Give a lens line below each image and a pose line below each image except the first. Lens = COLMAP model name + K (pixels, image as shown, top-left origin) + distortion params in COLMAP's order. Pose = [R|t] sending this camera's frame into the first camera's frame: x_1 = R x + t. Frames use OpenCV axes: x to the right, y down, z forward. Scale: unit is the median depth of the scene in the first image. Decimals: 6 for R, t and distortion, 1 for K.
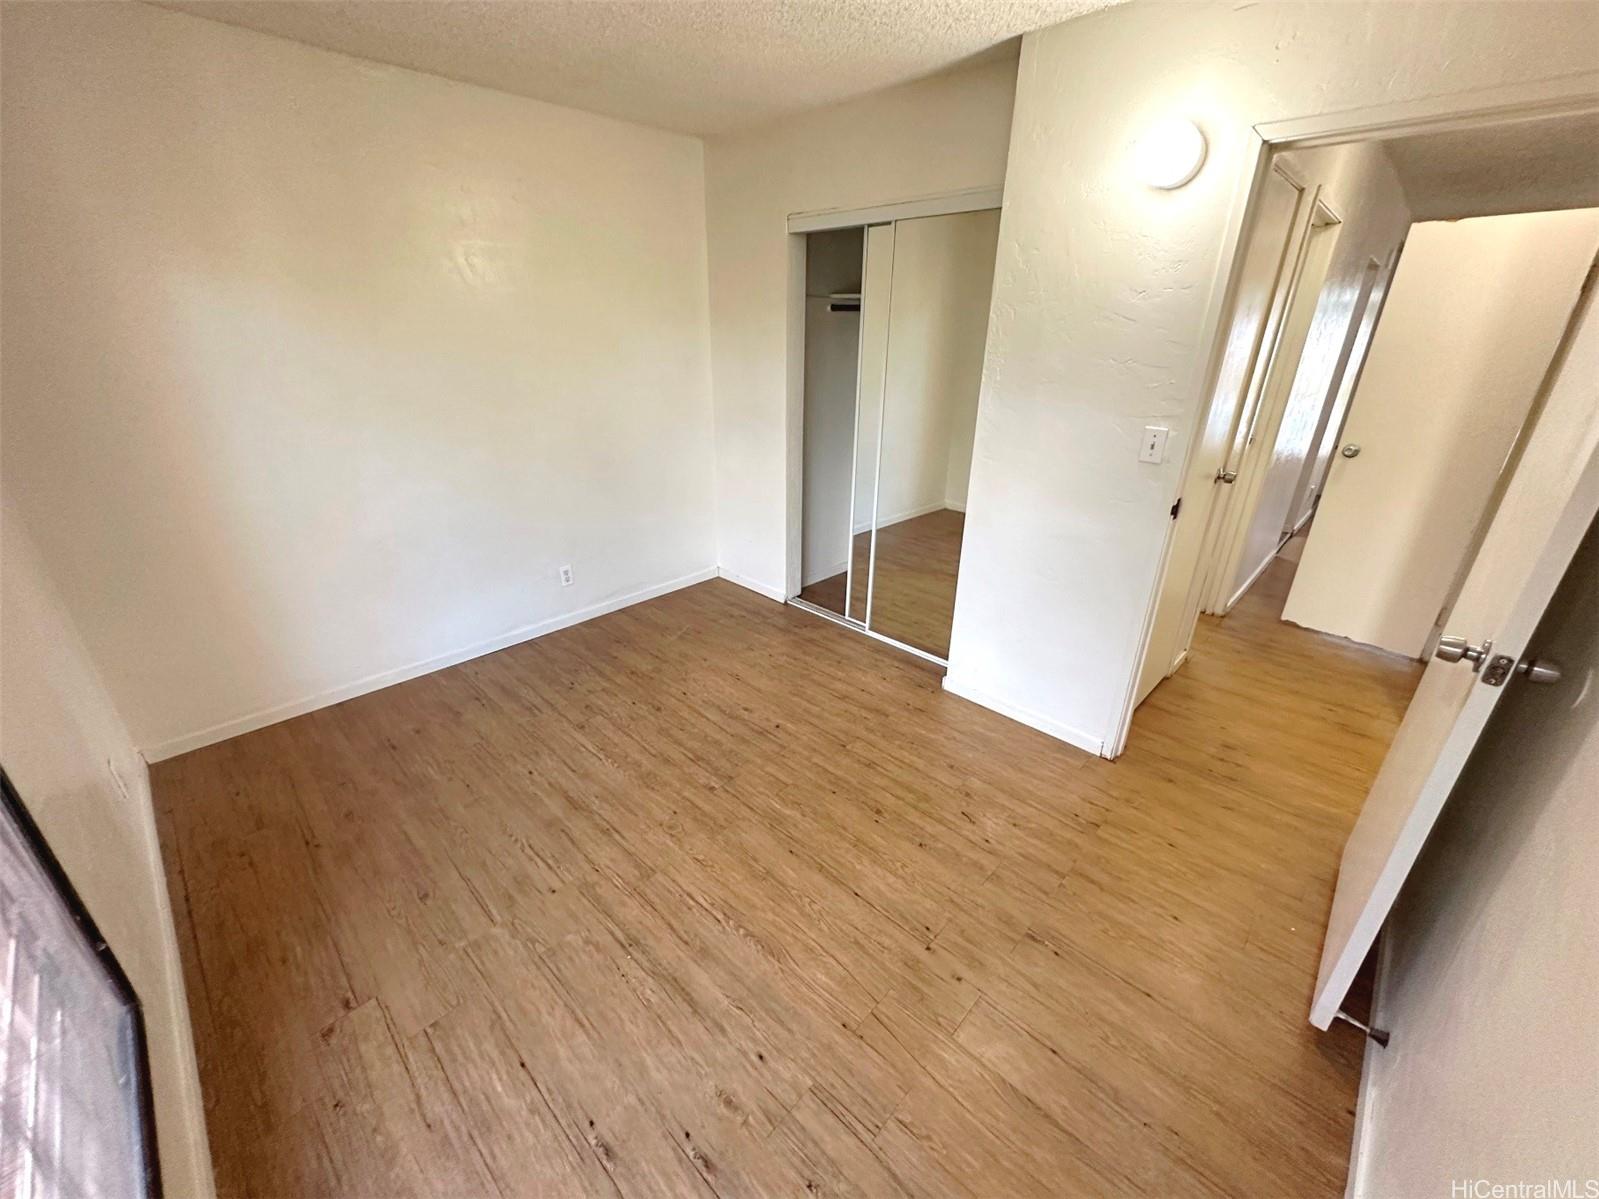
lens RADIAL K [[641.8, 0, 797.0], [0, 641.8, 600.1], [0, 0, 1]] dist [-0.001154, 0.000149]
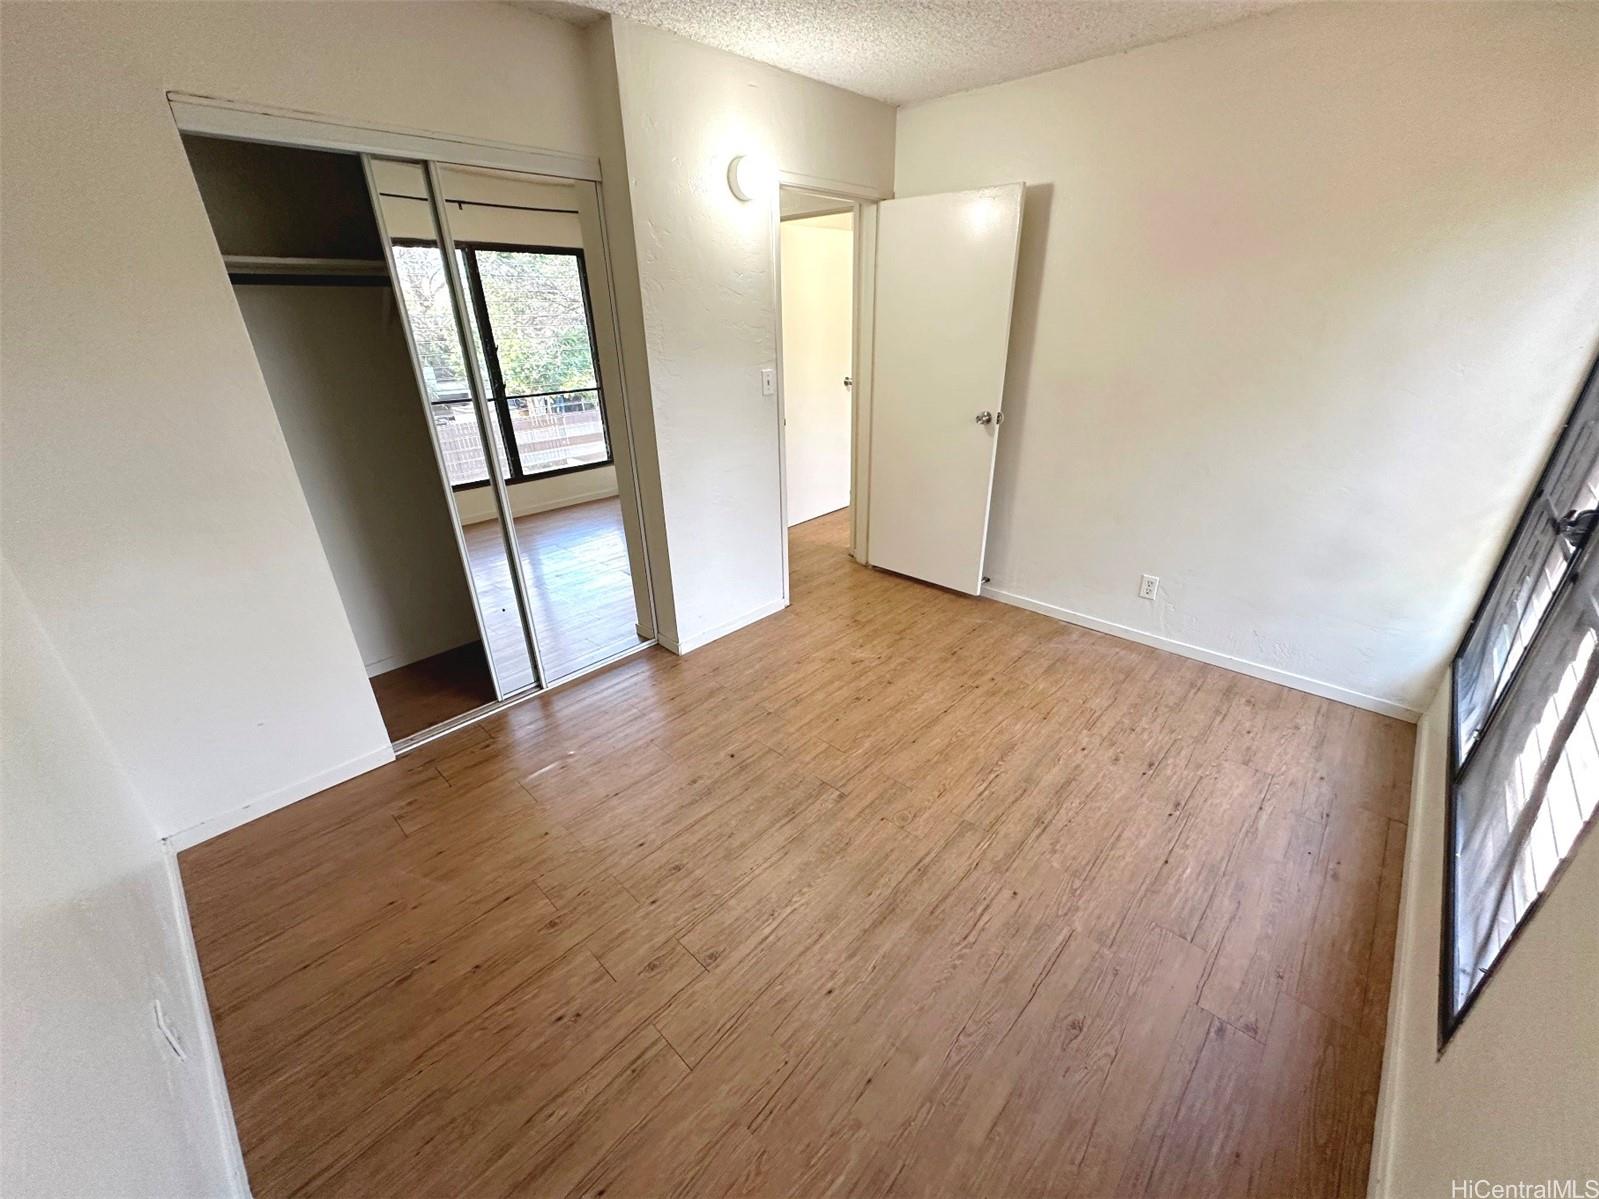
lens RADIAL K [[641.8, 0, 802.7], [0, 641.8, 598.5], [0, 0, 1]] dist [-0.001154, 0.000149]
pose [[-0.017718, -0.424989, 0.905025, -0.987442], [0.411367, 0.821908, 0.394012, -0.388225], [-0.911298, 0.379278, 0.160264, 0.909374]]
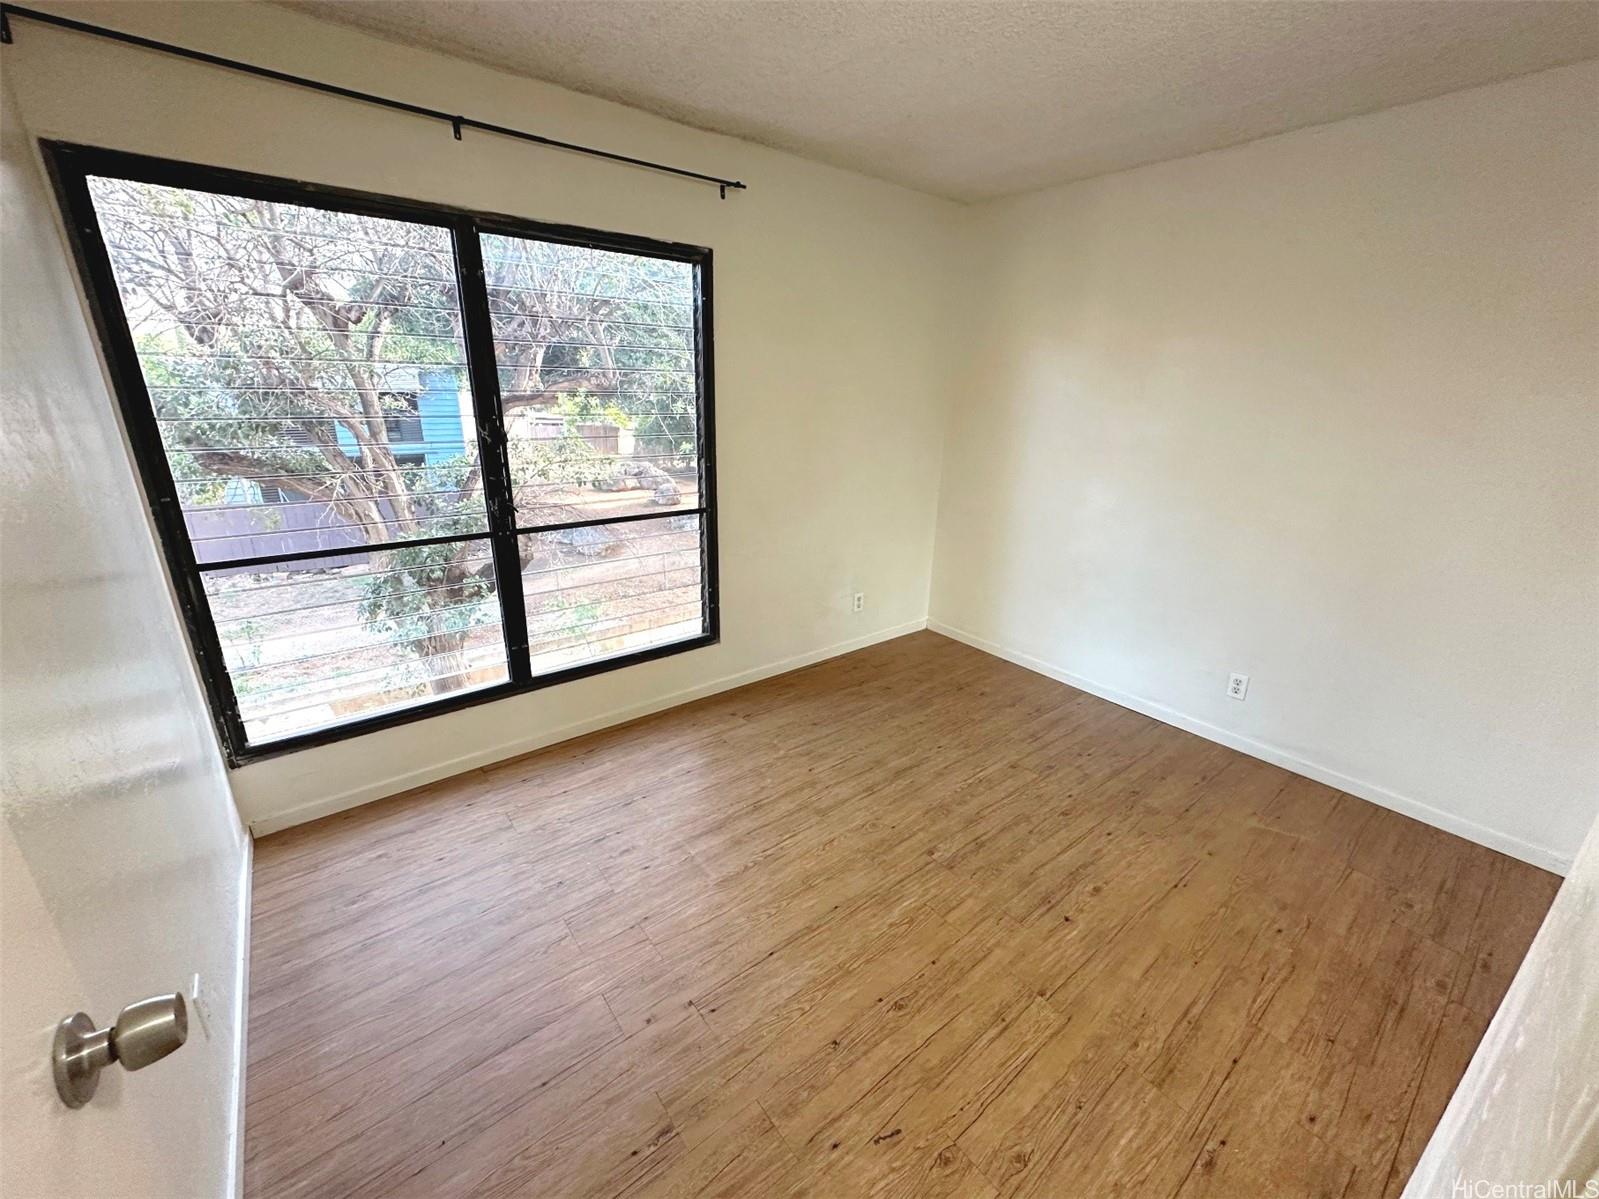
lens RADIAL K [[641.8, 0, 794.8], [0, 641.8, 600.6], [0, 0, 1]] dist [-0.001154, 0.000149]
pose [[-0.142940, 0.310202, -0.939863, 0.761798], [-0.415948, 0.842854, 0.341444, -0.292606], [0.898084, 0.439741, 0.008551, 0.748769]]
